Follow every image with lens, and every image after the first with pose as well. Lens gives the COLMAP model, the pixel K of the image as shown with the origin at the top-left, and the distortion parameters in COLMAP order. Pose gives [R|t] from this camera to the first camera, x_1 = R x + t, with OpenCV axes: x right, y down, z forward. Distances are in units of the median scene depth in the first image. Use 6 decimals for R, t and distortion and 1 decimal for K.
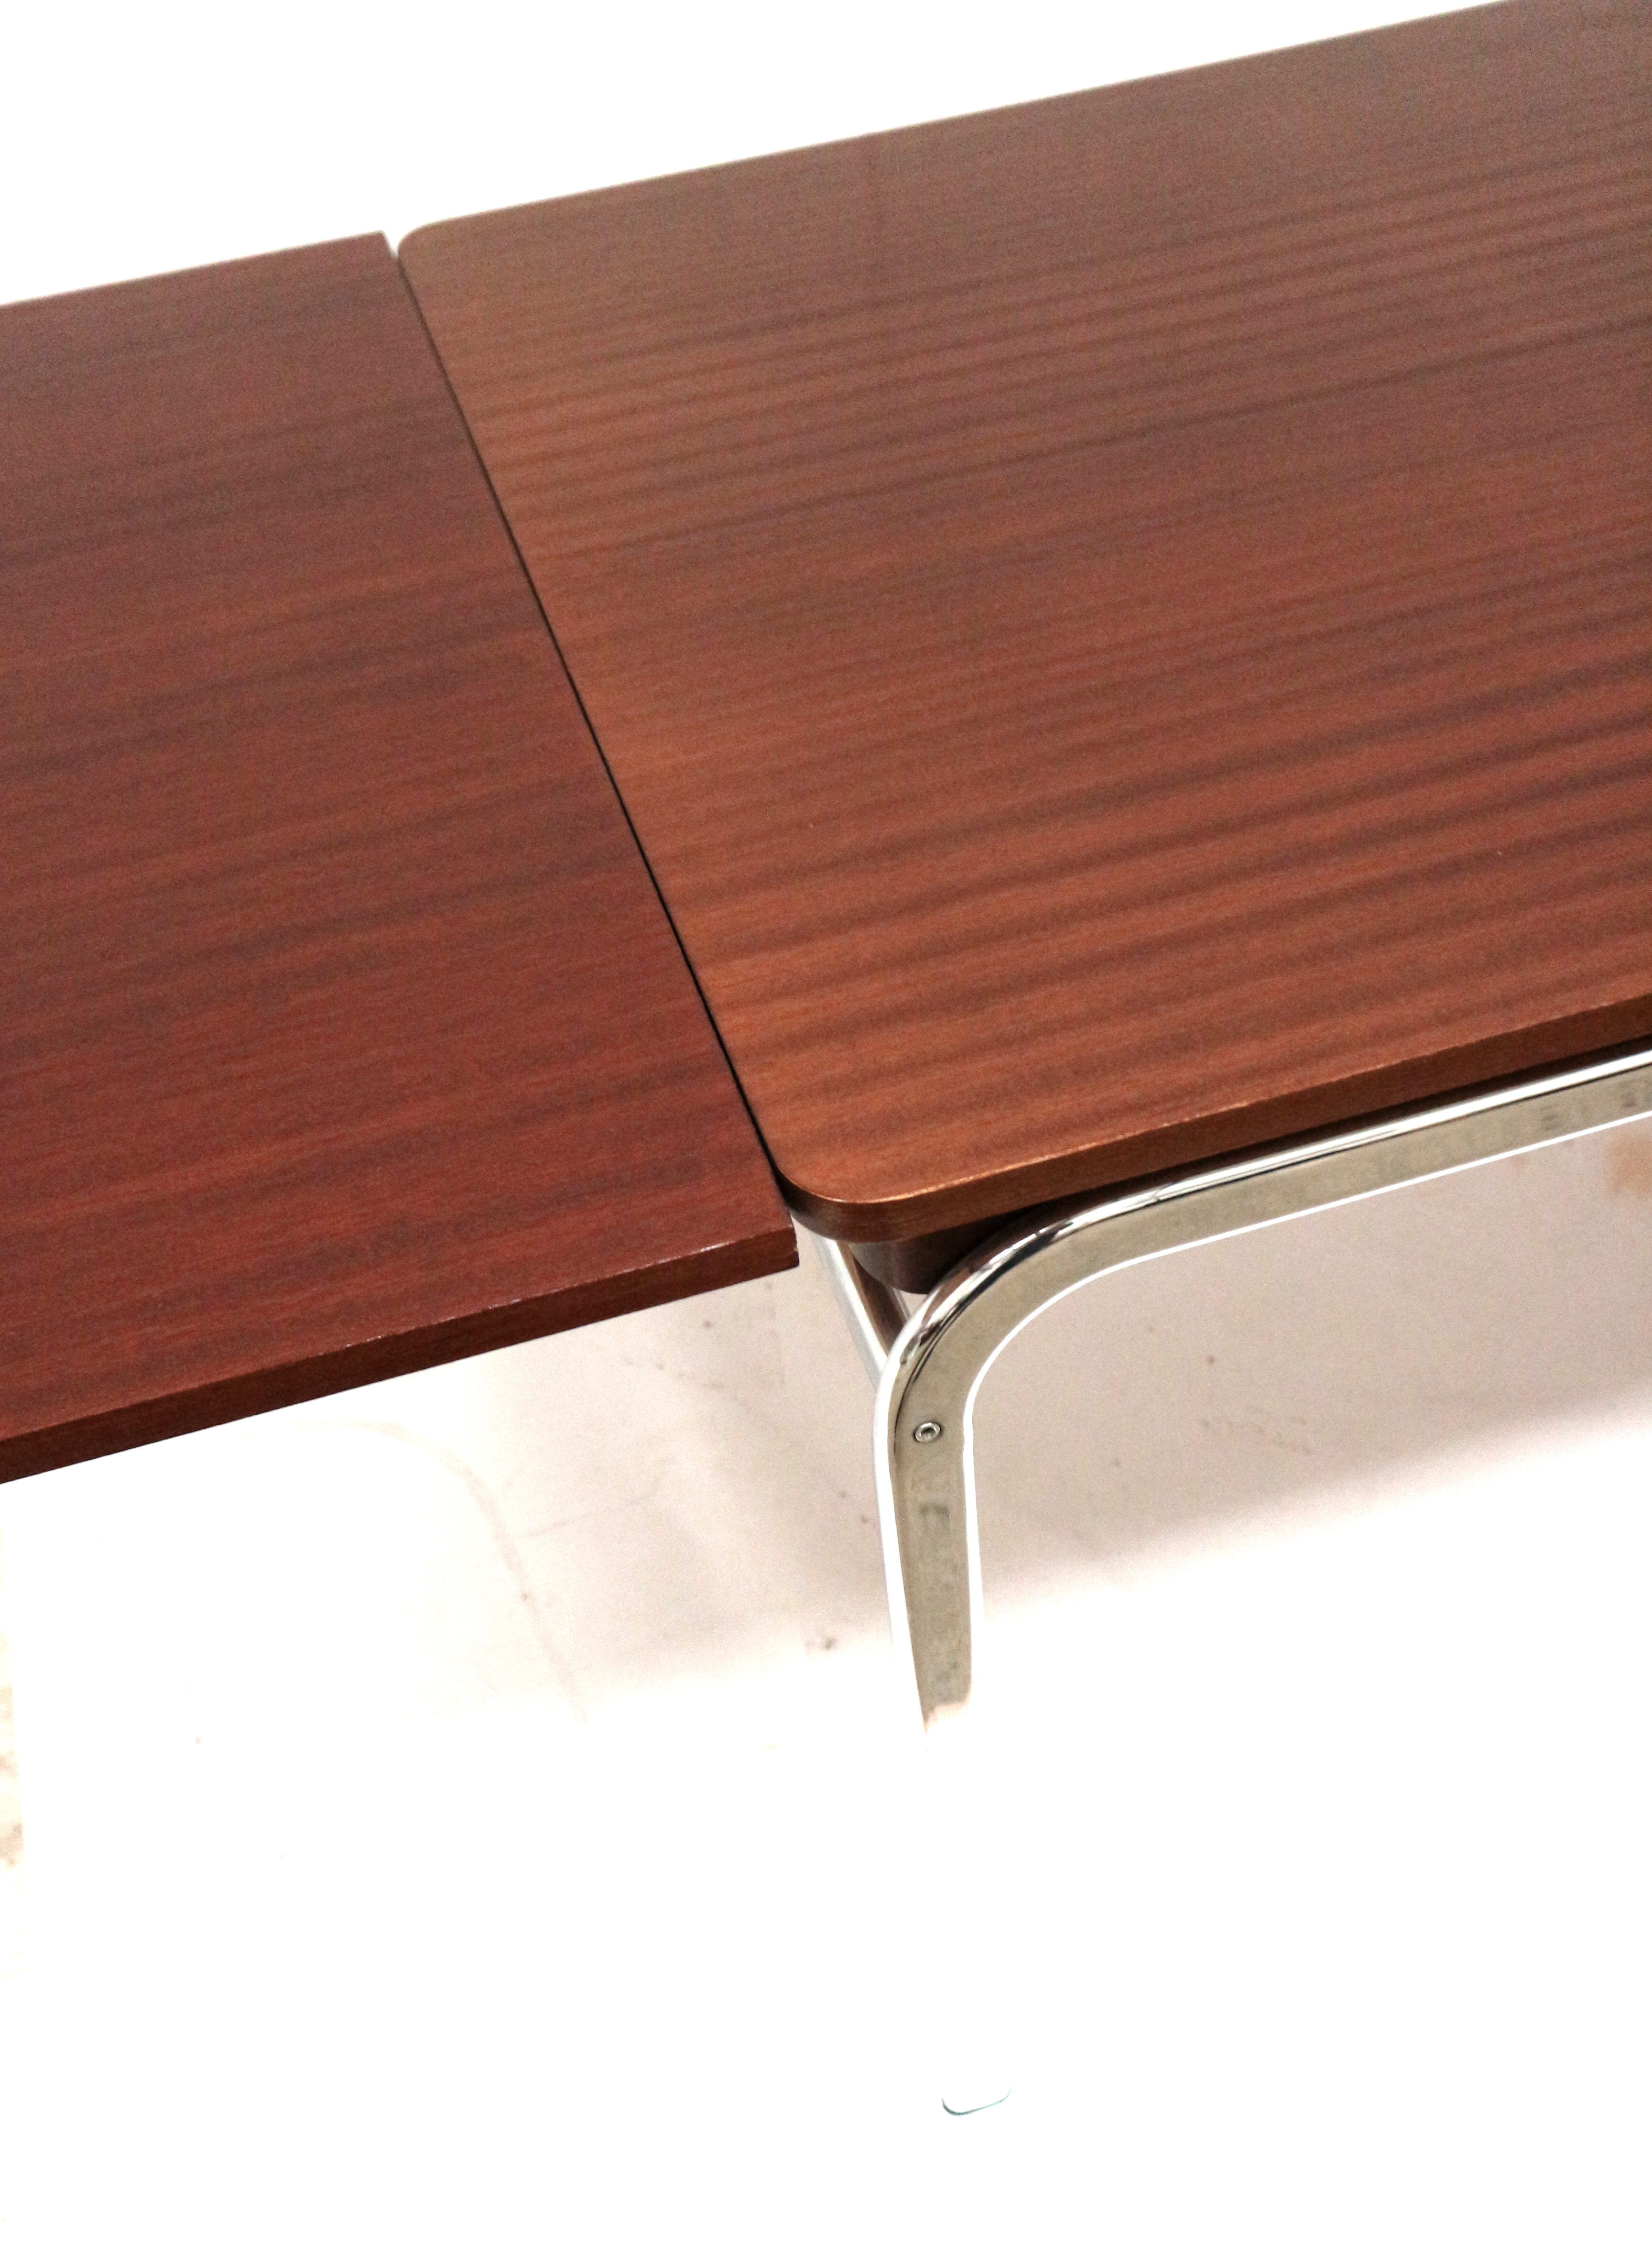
lens RADIAL K [[2401.3, 0, 826.0], [0, 2401.3, 1125.5], [0, 0, 1]] dist [-0.004279, -0.001555]
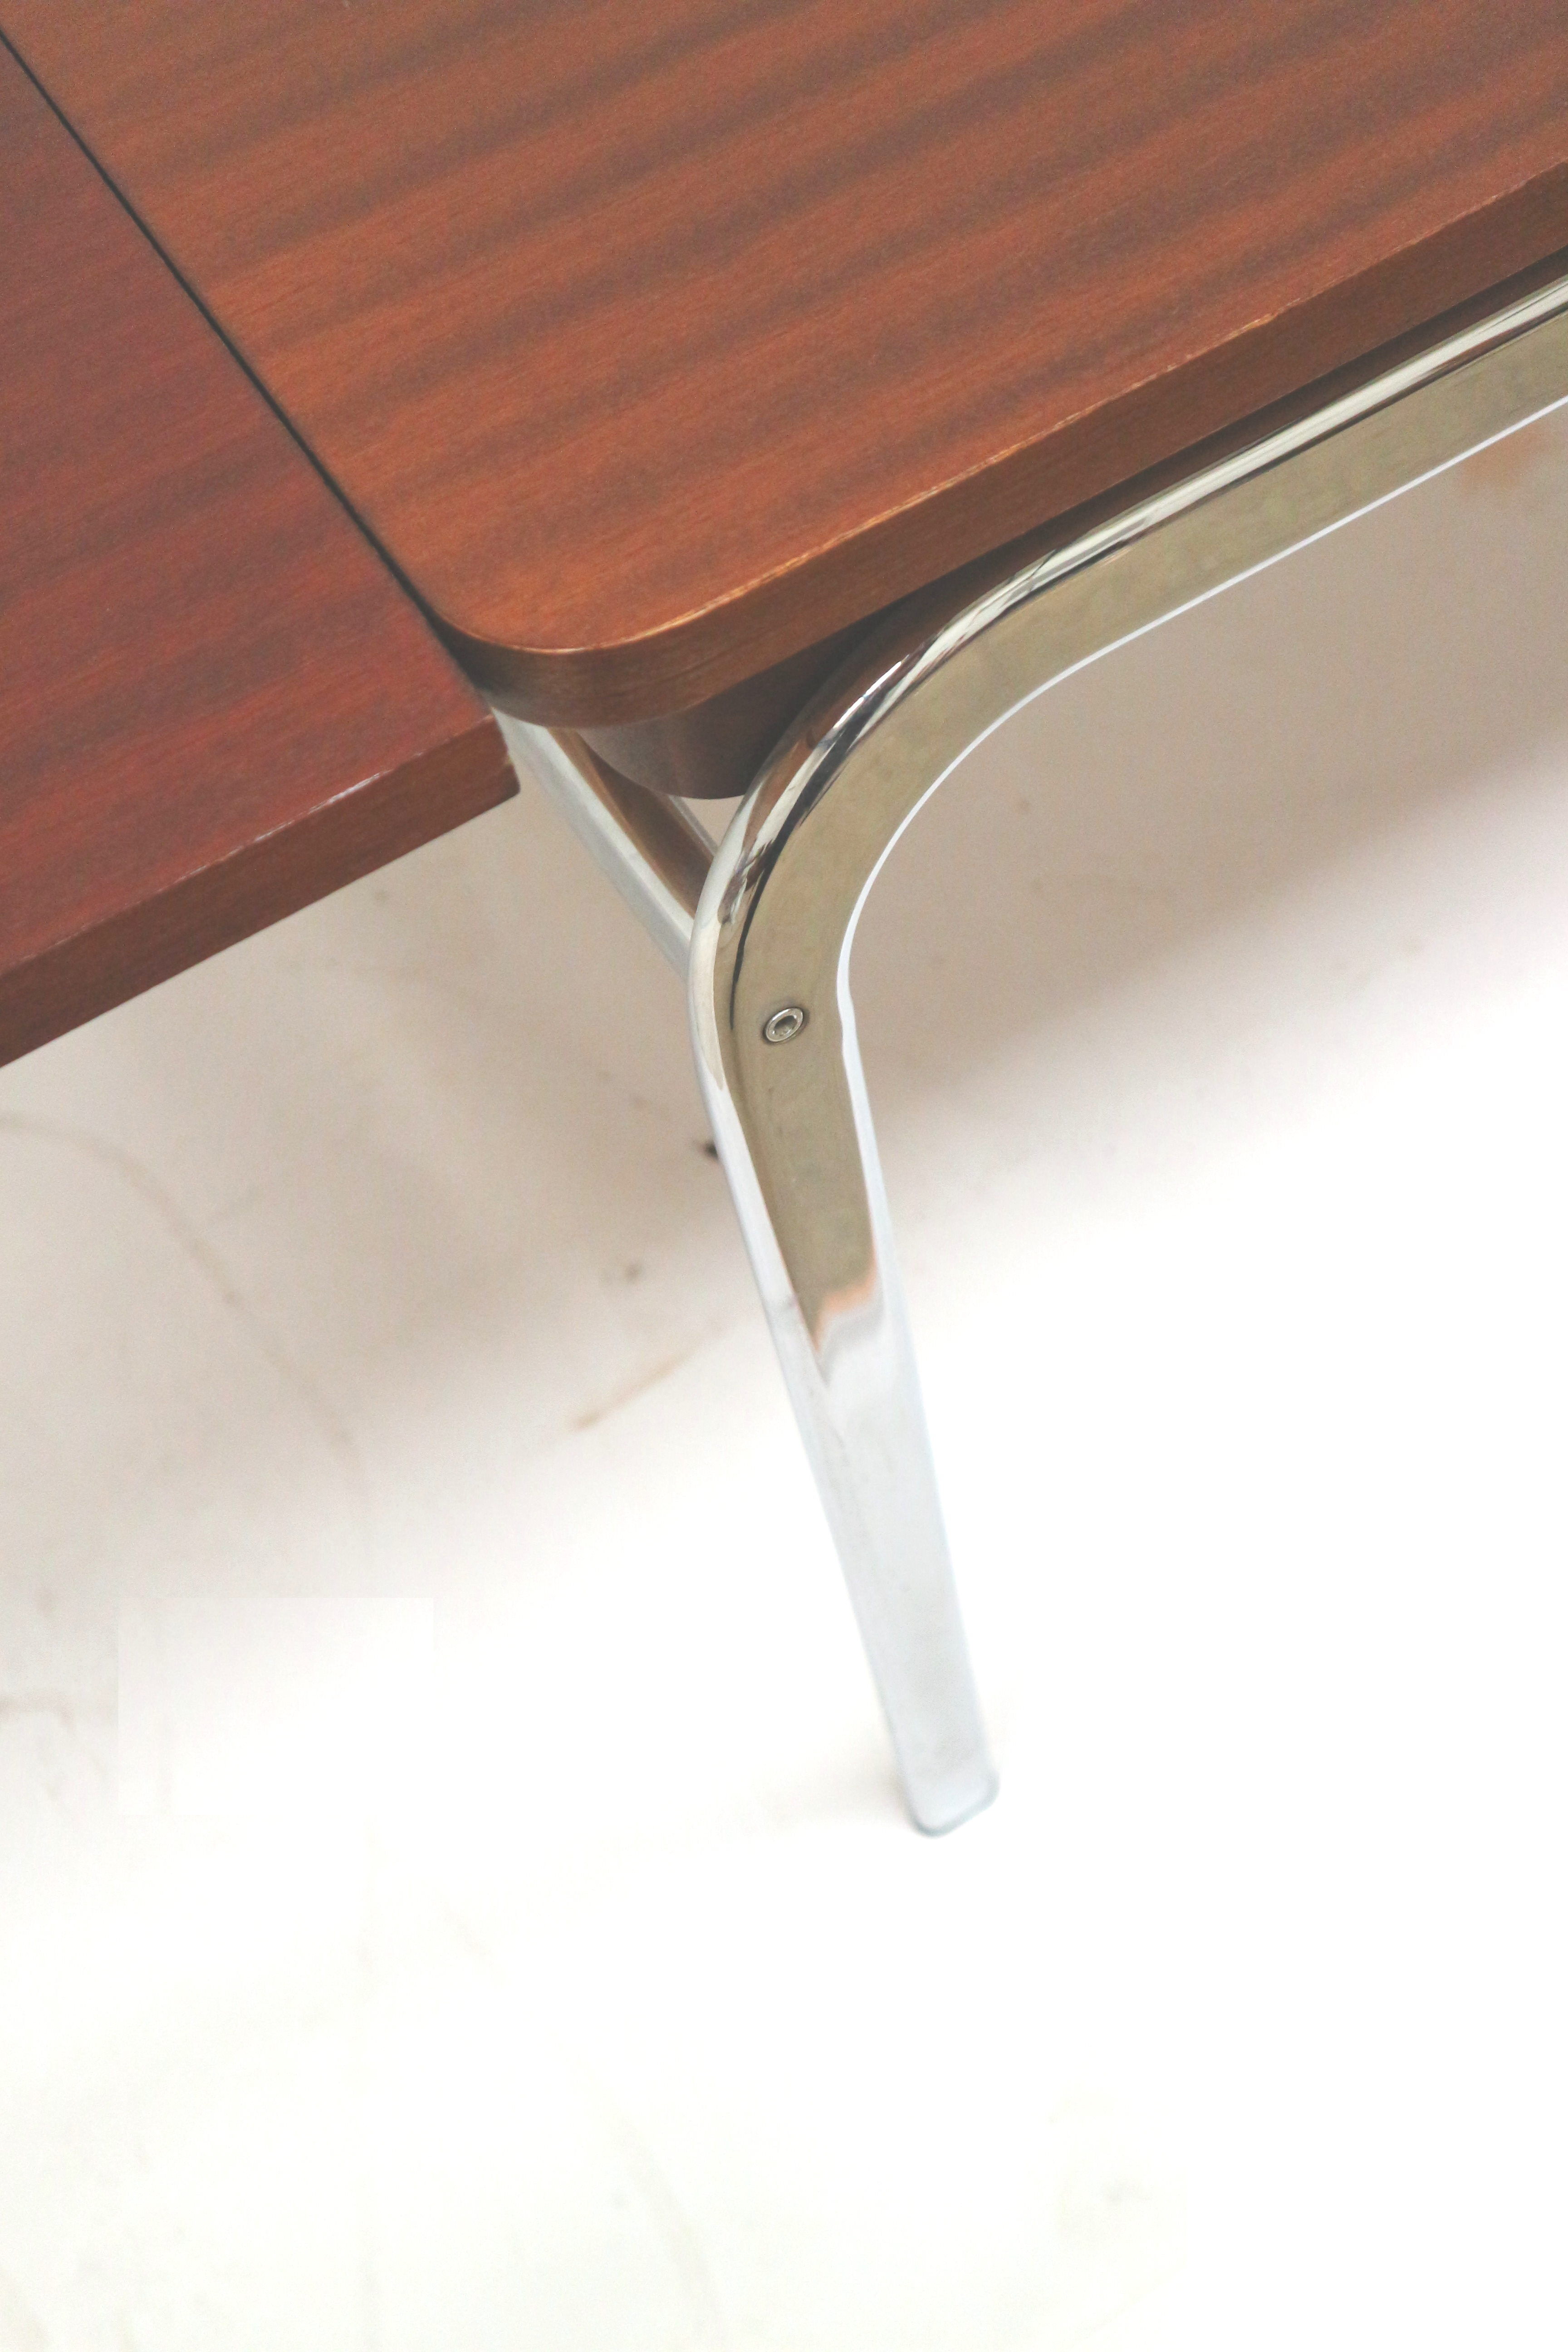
lens RADIAL K [[2351.8, 0, 784.0], [0, 2351.8, 1176.0], [0, 0, 1]] dist [0.012254, 0.001220]
pose [[0.970970, -0.222695, 0.087313, -0.018078], [0.196766, 0.951166, 0.237839, 0.025874], [-0.136015, -0.213754, 0.967372, 0.450045]]
